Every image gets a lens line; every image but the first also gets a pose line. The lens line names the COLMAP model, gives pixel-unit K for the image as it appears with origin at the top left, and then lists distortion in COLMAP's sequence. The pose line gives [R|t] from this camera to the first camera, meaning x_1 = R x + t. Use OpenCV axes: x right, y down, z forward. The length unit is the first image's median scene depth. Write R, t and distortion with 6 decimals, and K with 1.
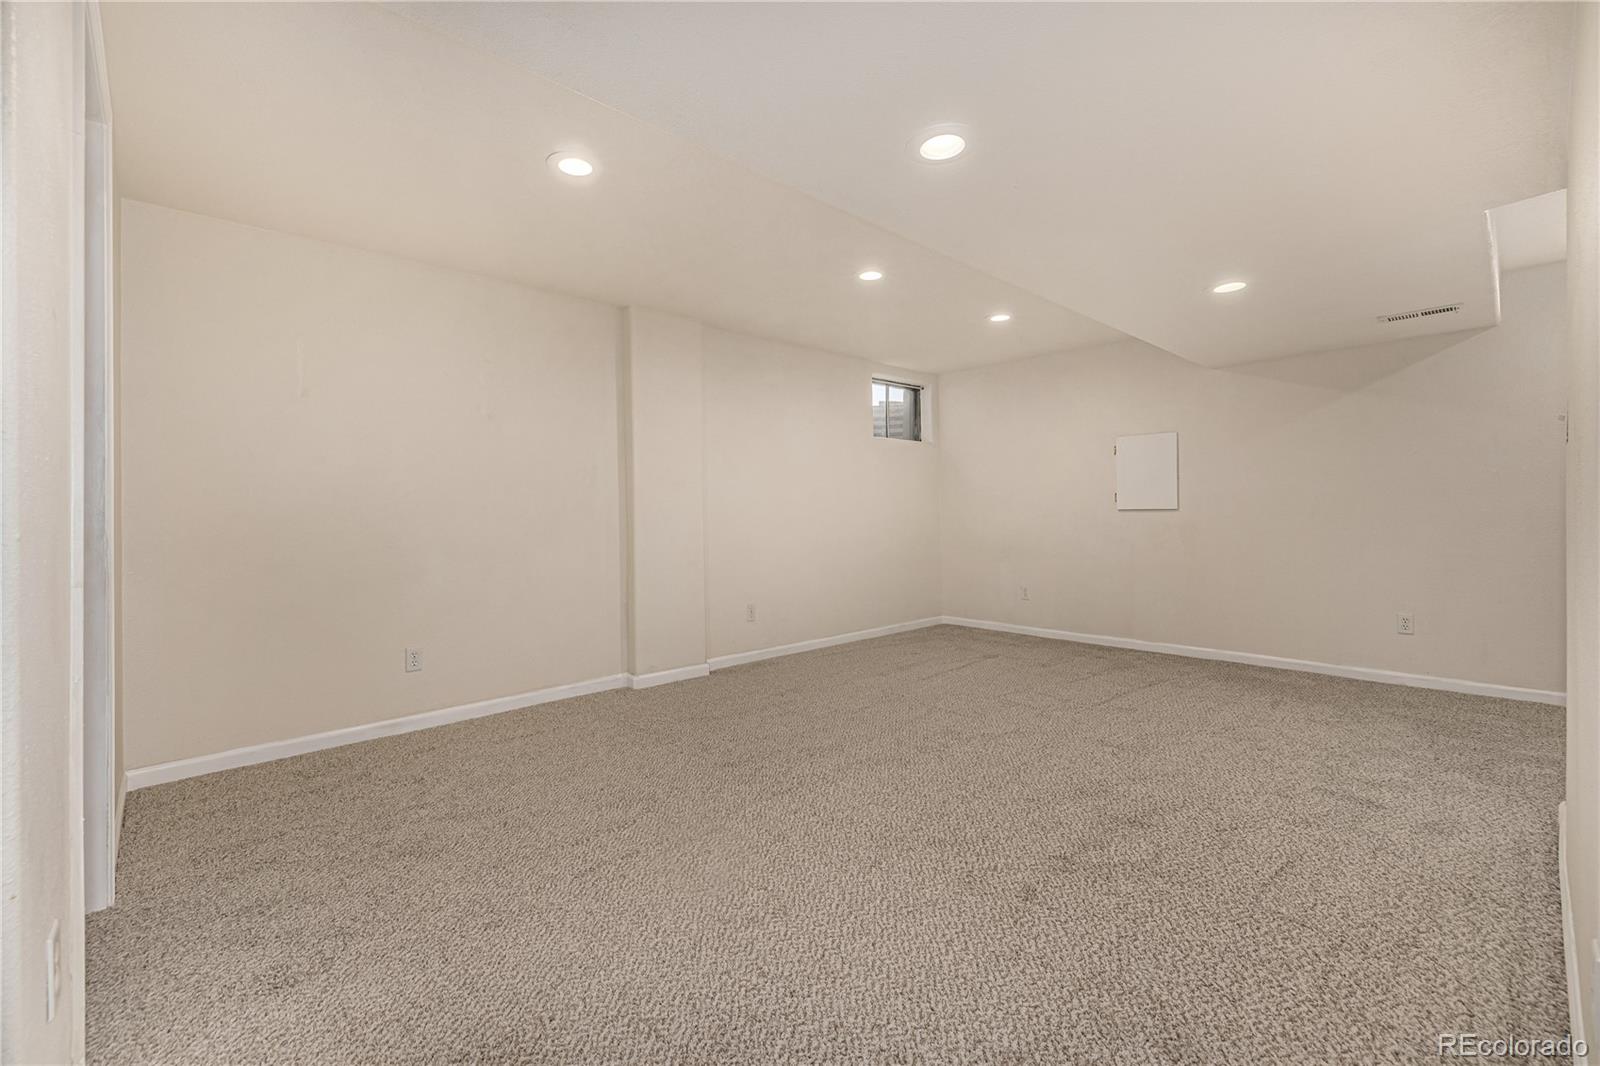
lens RADIAL K [[679.9, 0, 797.8], [0, 679.9, 531.1], [0, 0, 1]] dist [-0.000681, 0.000559]
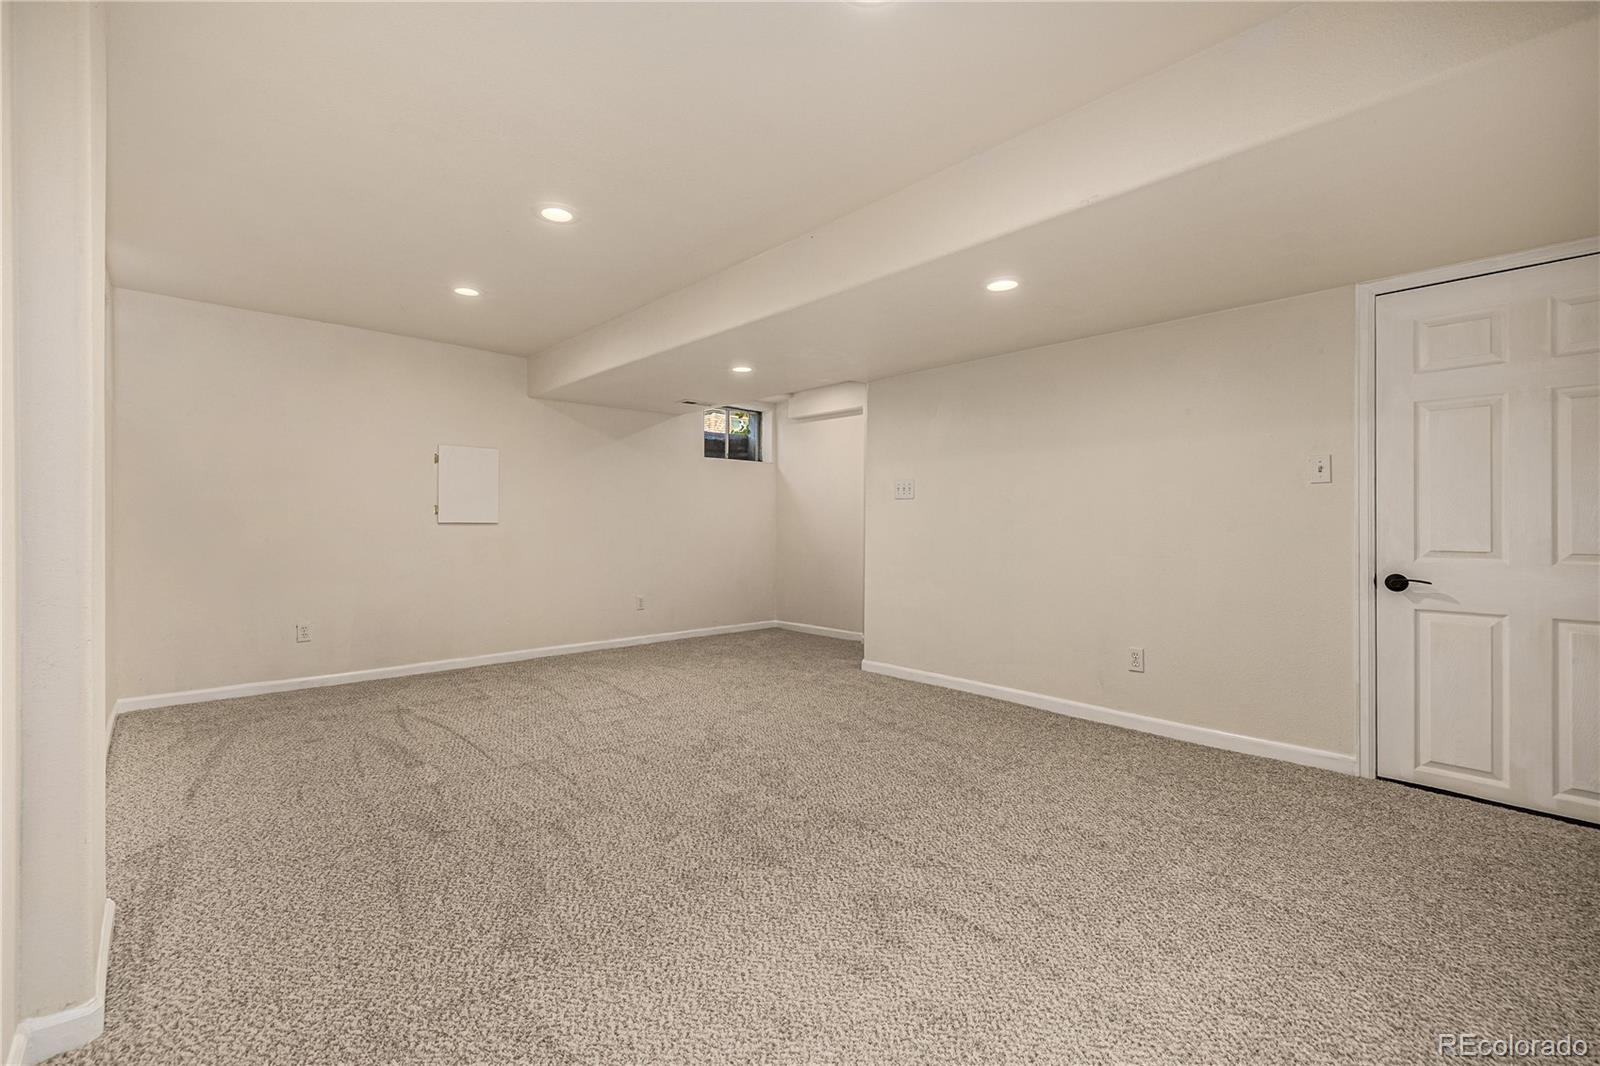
lens RADIAL K [[679.9, 0, 800.5], [0, 679.9, 528.7], [0, 0, 1]] dist [-0.000681, 0.000559]
pose [[-0.005100, 0.003837, 0.999980, -0.491629], [0.020050, 0.999792, -0.003734, -0.010236], [-0.999786, 0.020031, -0.005176, 0.550915]]
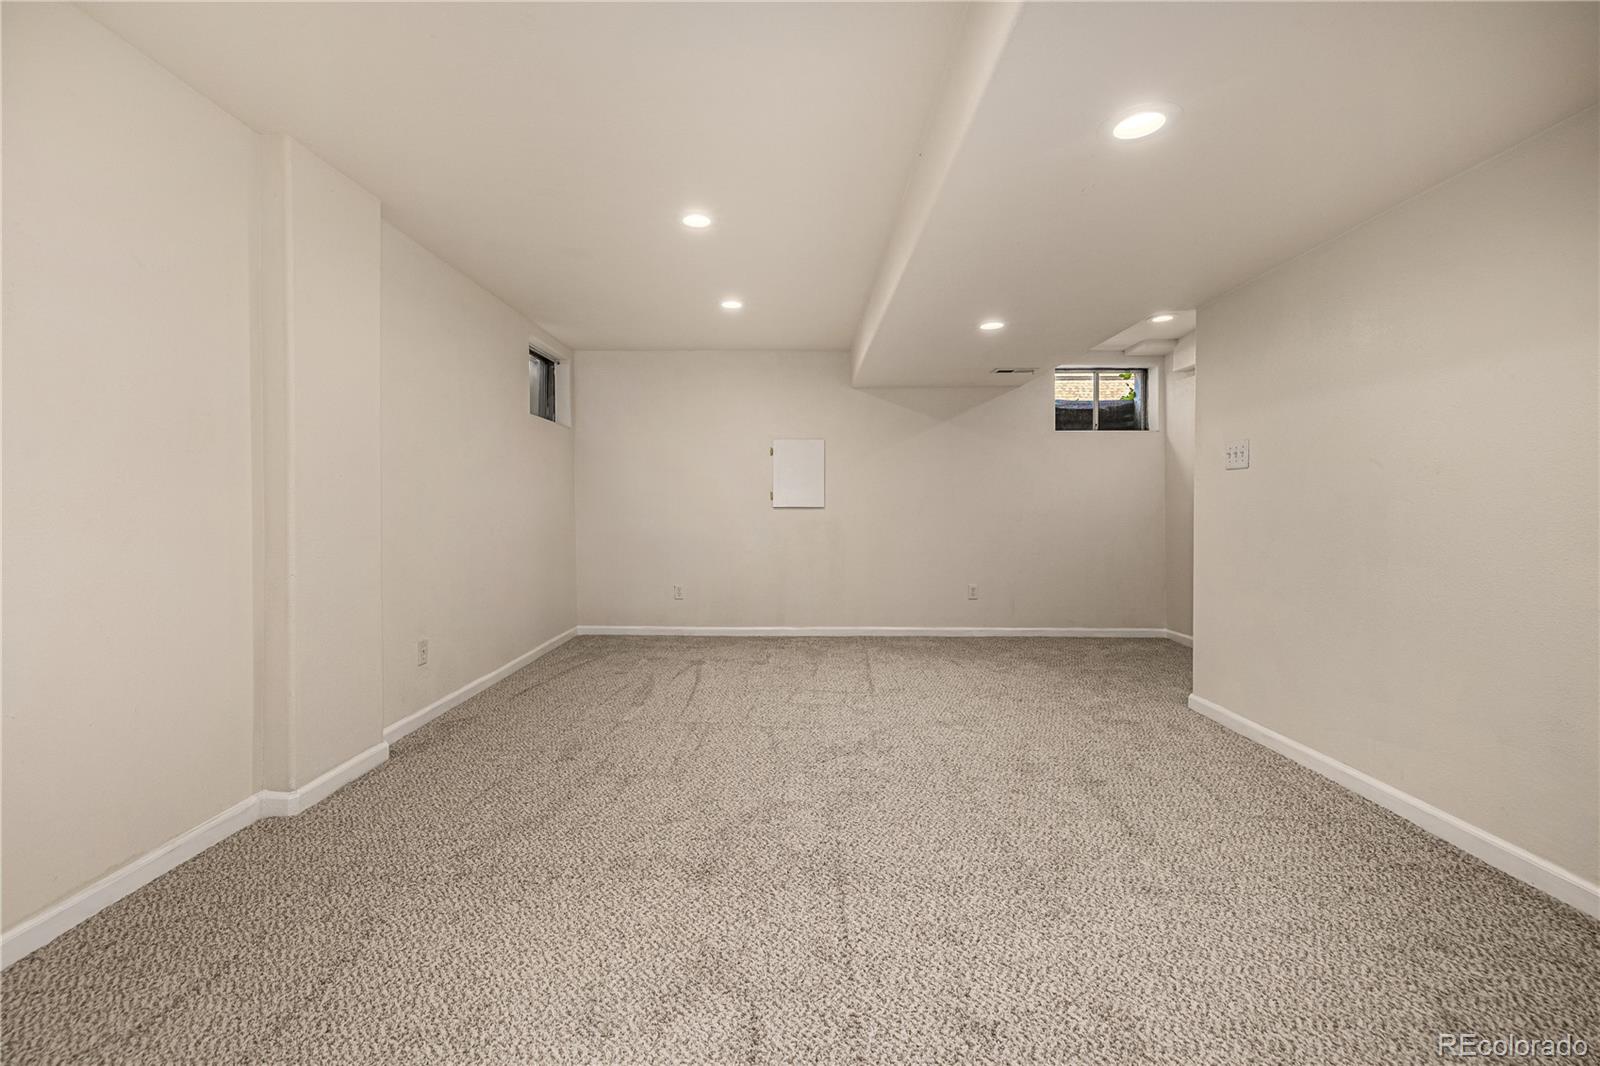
lens RADIAL K [[679.9, 0, 791.3], [0, 679.9, 517.5], [0, 0, 1]] dist [-0.000681, 0.000559]
pose [[0.686213, 0.001622, 0.727399, -0.309912], [0.009343, 0.999895, -0.011044, -0.003250], [-0.727340, 0.014375, 0.686126, 0.265562]]
